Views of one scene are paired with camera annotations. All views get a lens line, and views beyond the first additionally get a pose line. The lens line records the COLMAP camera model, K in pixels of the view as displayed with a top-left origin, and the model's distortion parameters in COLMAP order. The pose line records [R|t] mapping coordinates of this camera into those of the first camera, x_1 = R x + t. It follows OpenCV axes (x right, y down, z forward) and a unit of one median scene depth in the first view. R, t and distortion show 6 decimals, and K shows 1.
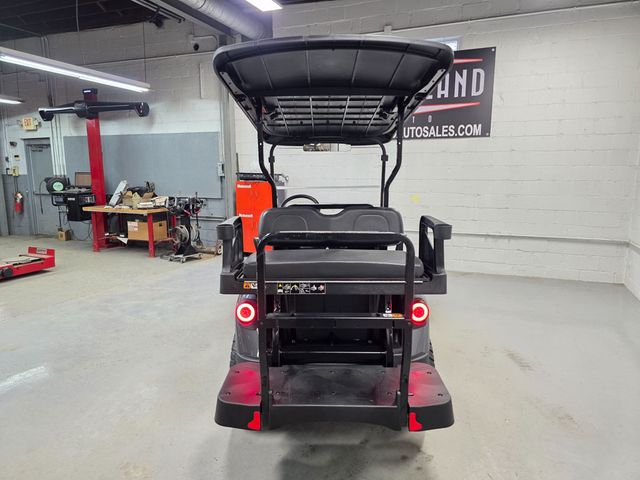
lens RADIAL K [[431.5, 0, 318.7], [0, 431.5, 243.4], [0, 0, 1]] dist [0.058960, -0.058551]
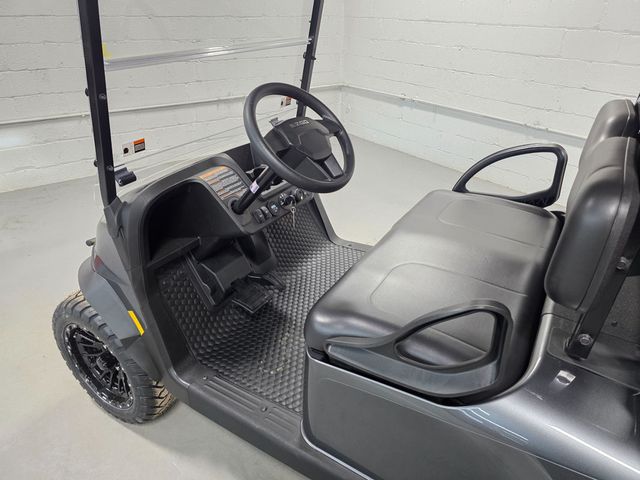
lens RADIAL K [[435.5, 0, 319.2], [0, 435.5, 246.4], [0, 0, 1]] dist [0.061520, -0.063708]
pose [[0.523382, -0.407813, 0.748171, -0.329169], [0.128163, 0.905721, 0.404035, -0.139925], [-0.842404, -0.115577, 0.526305, 0.846160]]
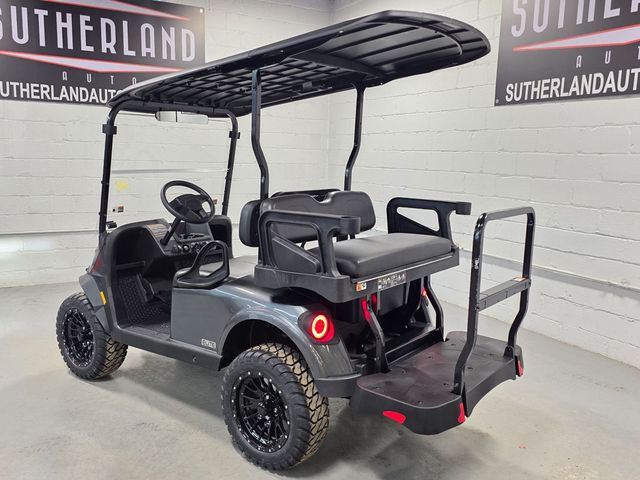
lens RADIAL K [[576.3, 0, 320.0], [0, 576.3, 240.0], [0, 0, 1]] dist [0.010774, -0.008007]
pose [[0.617274, -0.100723, 0.780274, -0.704003], [0.106615, 0.993332, 0.043883, -0.033192], [-0.779491, 0.056101, 0.623896, 0.231820]]
